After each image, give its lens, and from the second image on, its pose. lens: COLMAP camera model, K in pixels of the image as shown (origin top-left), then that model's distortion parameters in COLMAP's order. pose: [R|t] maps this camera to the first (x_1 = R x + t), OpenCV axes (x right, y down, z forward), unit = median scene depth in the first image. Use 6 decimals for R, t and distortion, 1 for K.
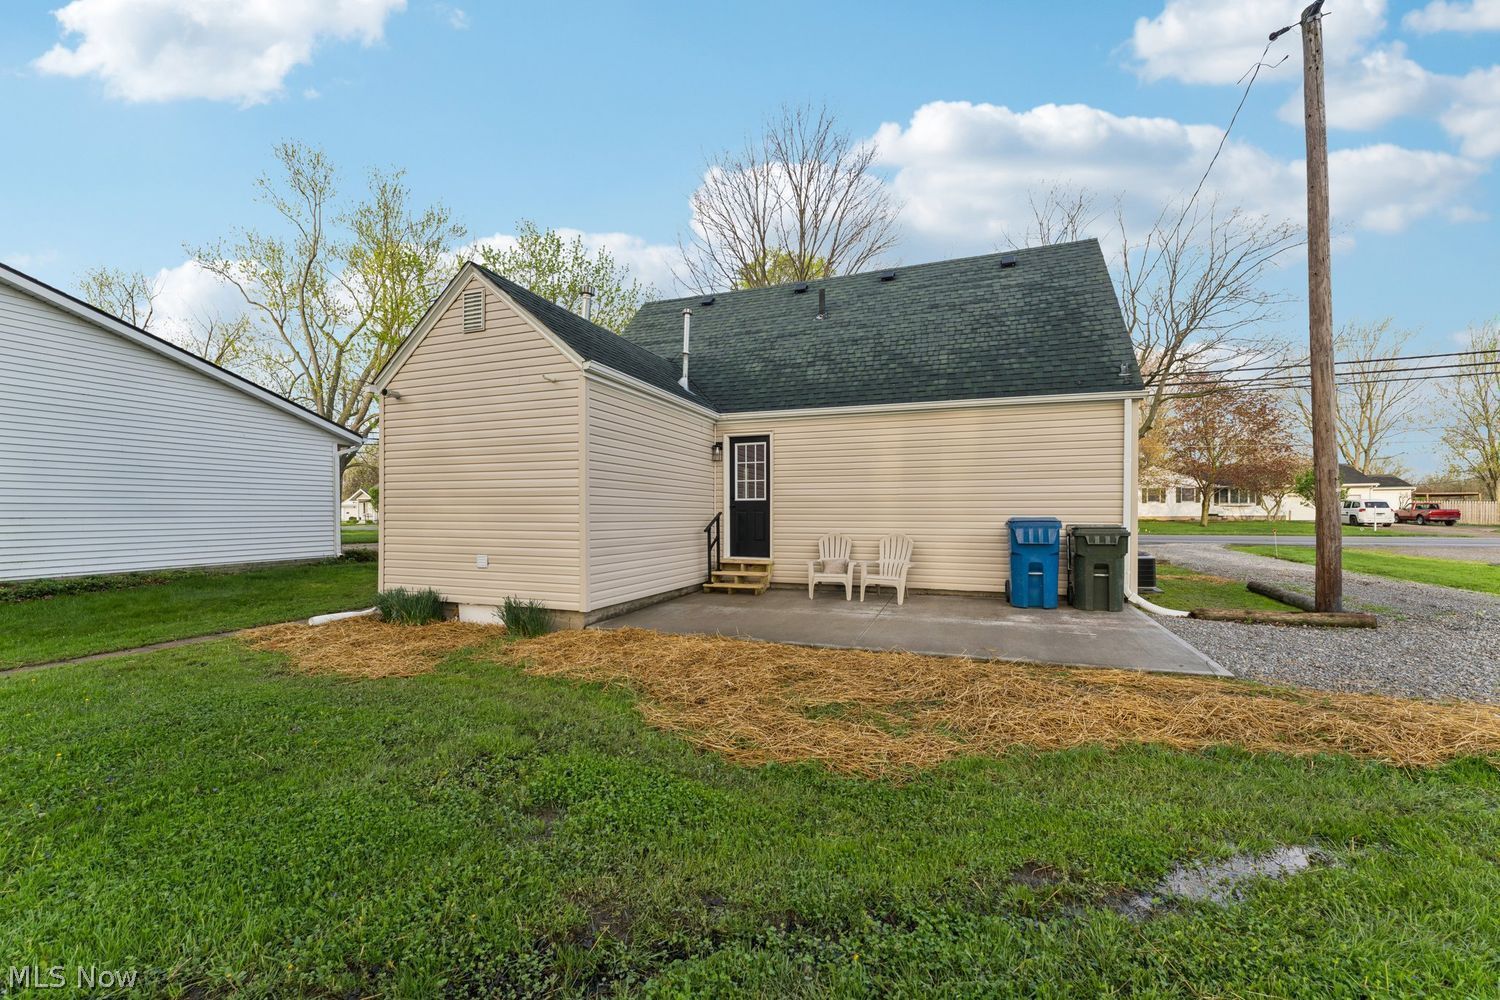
lens RADIAL K [[595.8, 0, 750.0], [0, 595.8, 500.0], [0, 0, 1]] dist [0.000096, 0.000002]
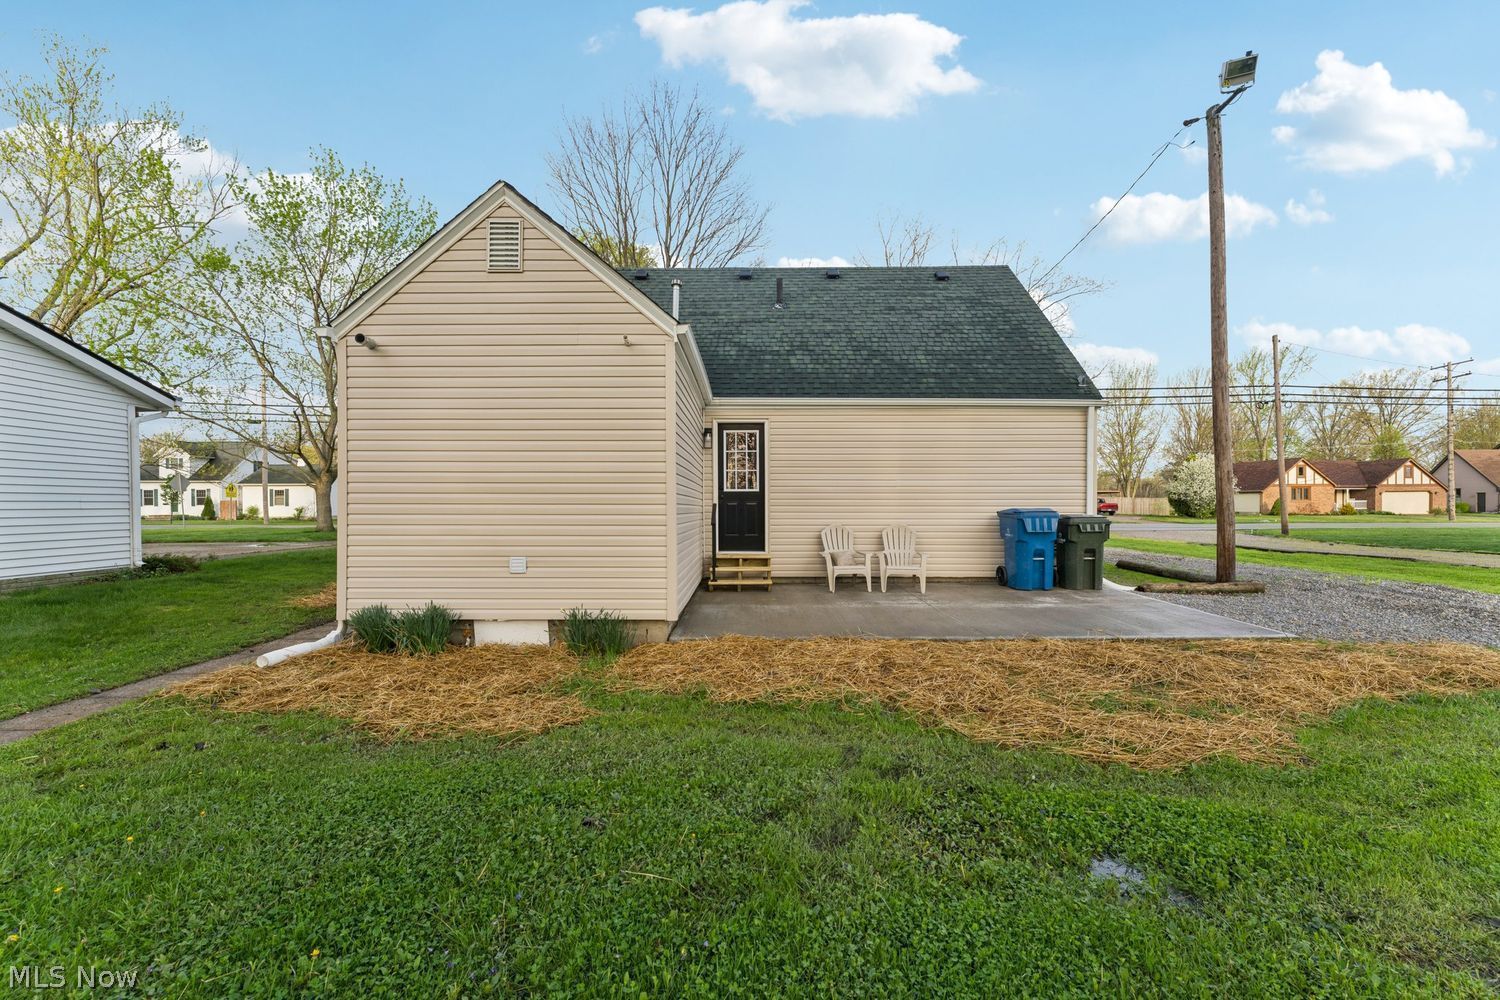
lens RADIAL K [[590.7, 0, 745.4], [0, 590.7, 492.7], [0, 0, 1]] dist [-0.000034, -0.000149]
pose [[0.939193, 0.007676, 0.343303, -0.328137], [-0.007347, 0.999970, -0.002259, 0.005174], [-0.343310, -0.000401, 0.939222, 0.123436]]
